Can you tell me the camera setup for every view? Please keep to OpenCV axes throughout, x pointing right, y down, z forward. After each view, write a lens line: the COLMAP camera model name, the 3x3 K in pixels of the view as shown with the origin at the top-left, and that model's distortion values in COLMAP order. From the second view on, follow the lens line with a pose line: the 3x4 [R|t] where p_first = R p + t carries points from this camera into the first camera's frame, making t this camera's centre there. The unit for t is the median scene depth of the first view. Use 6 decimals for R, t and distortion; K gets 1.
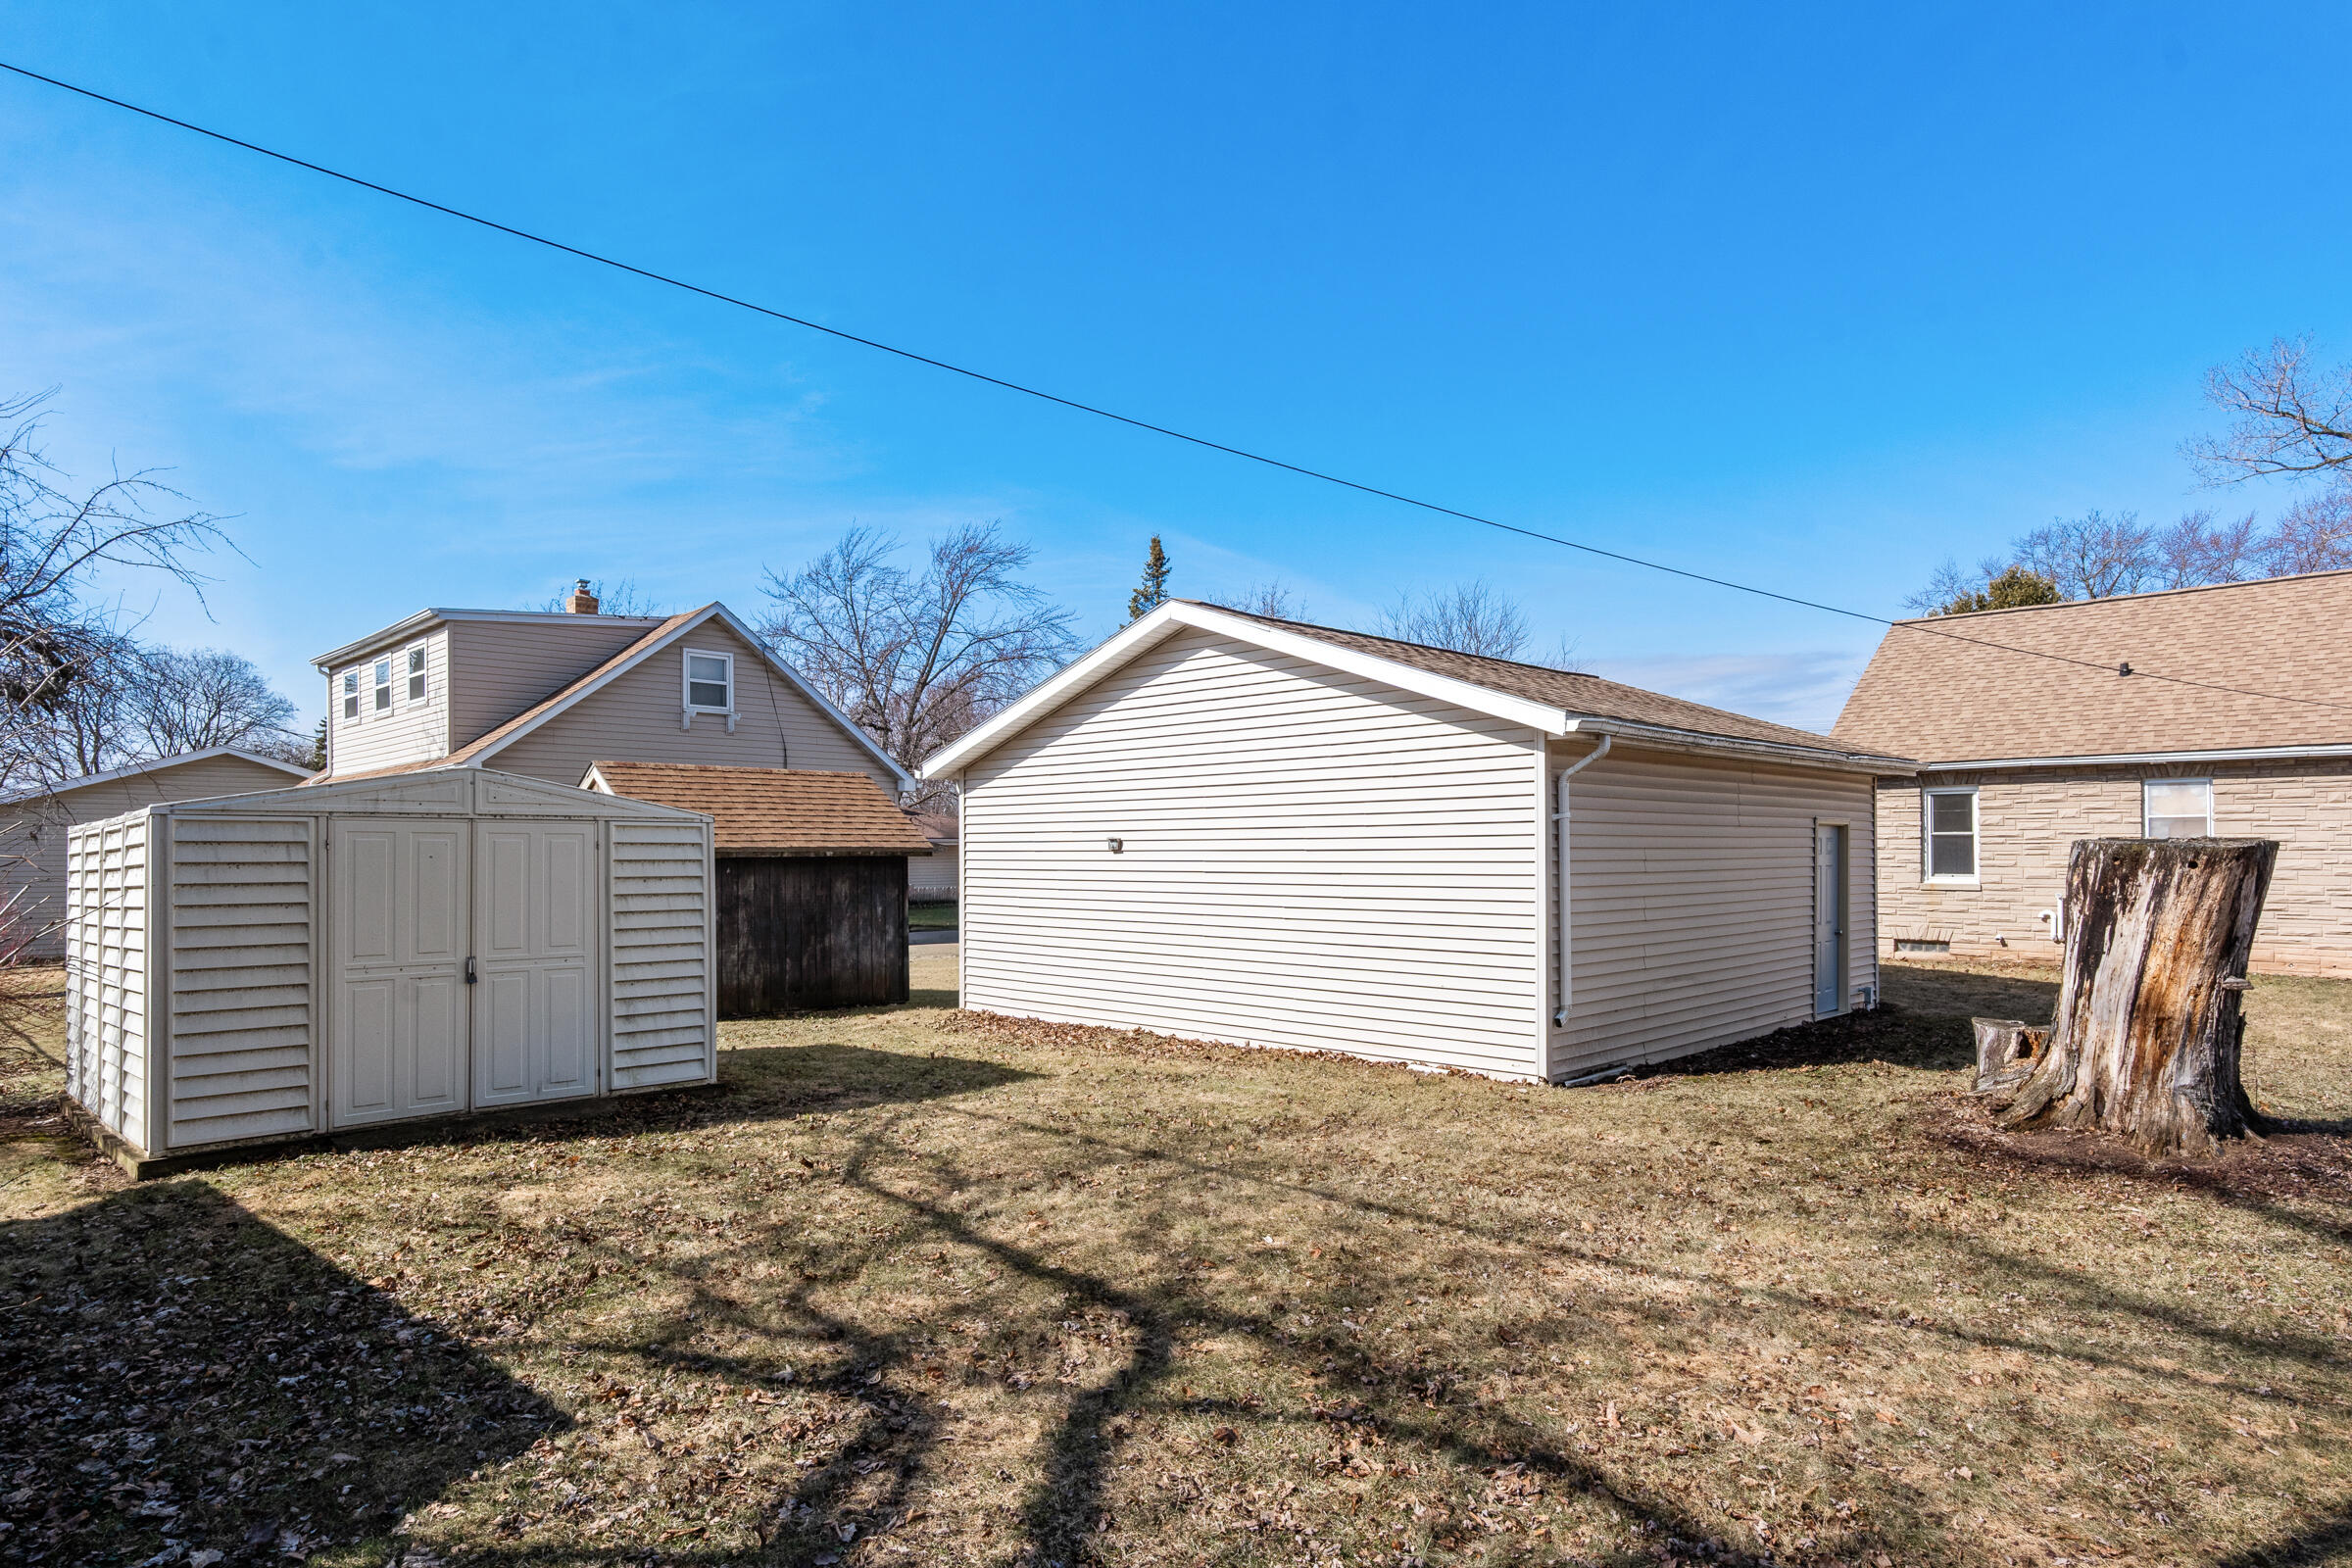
lens RADIAL K [[1322.1, 0, 1176.0], [0, 1322.1, 784.0], [0, 0, 1]] dist [0.007117, 0.001423]
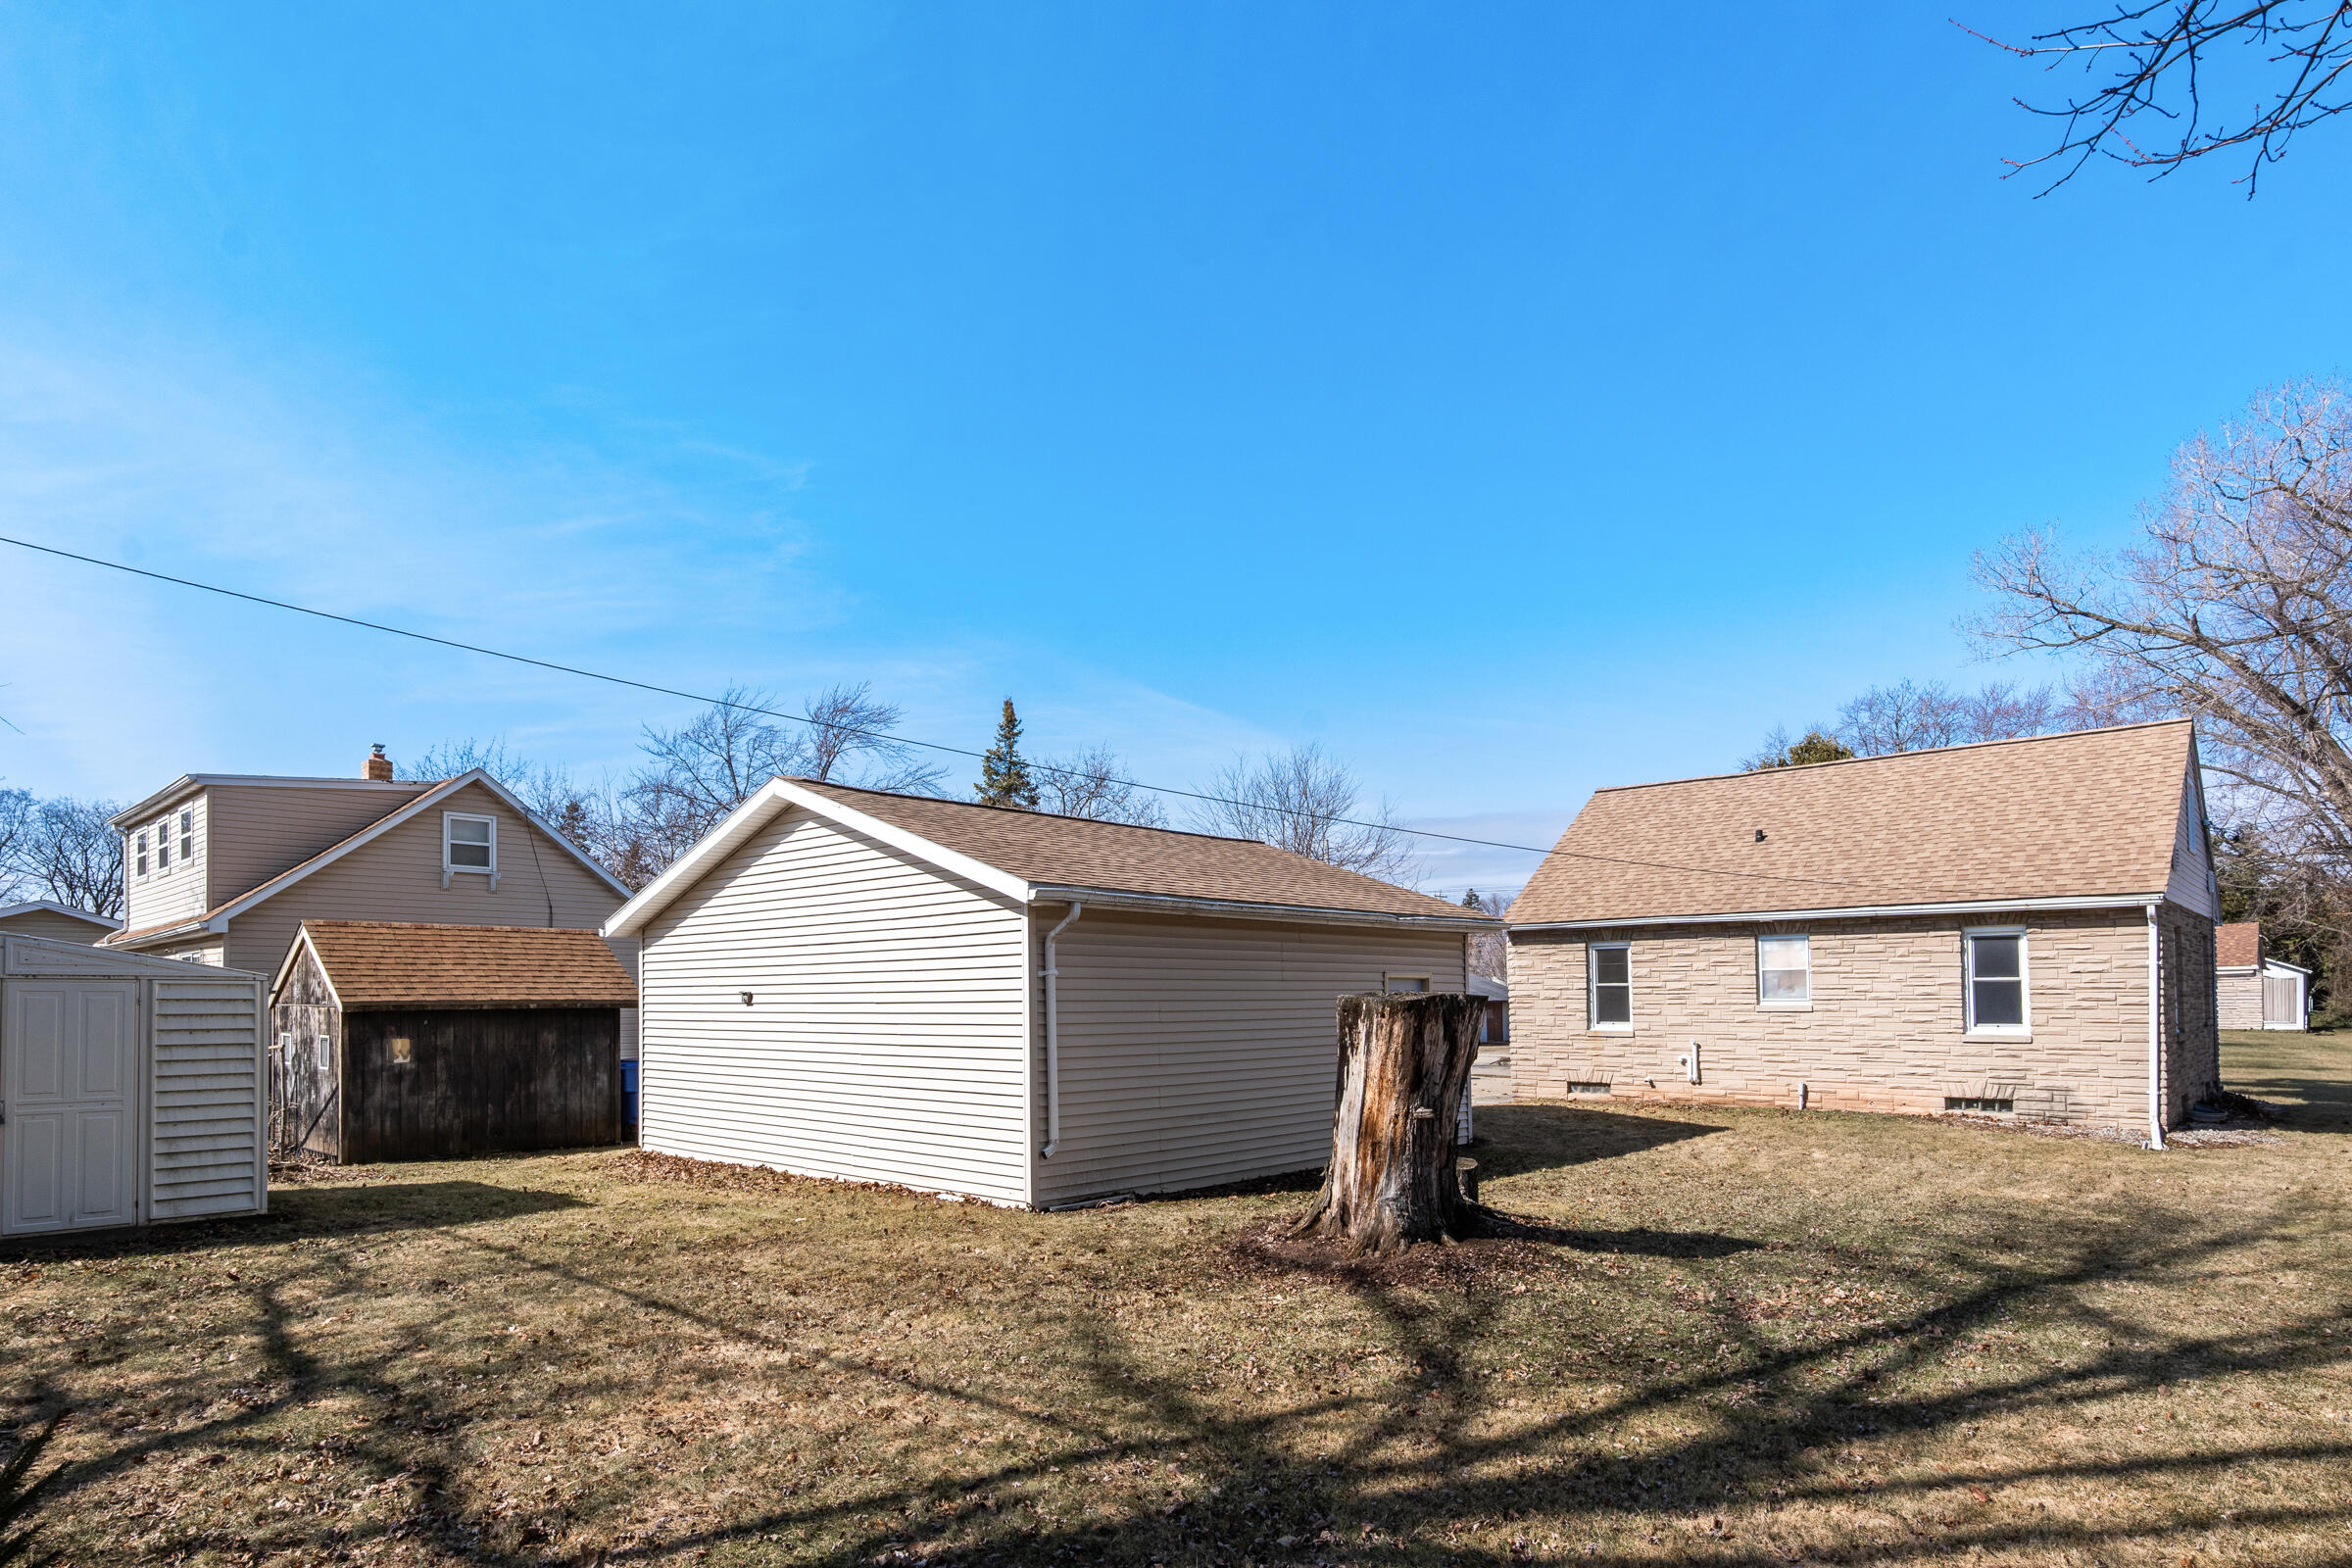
lens RADIAL K [[1302.9, 0, 1174.8], [0, 1302.9, 910.4], [0, 0, 1]] dist [0.005537, 0.001369]
pose [[0.999461, 0.000136, 0.032838, 0.240194], [0.000453, 0.999839, -0.017919, -0.006180], [-0.032835, 0.017924, 0.999300, -0.083243]]
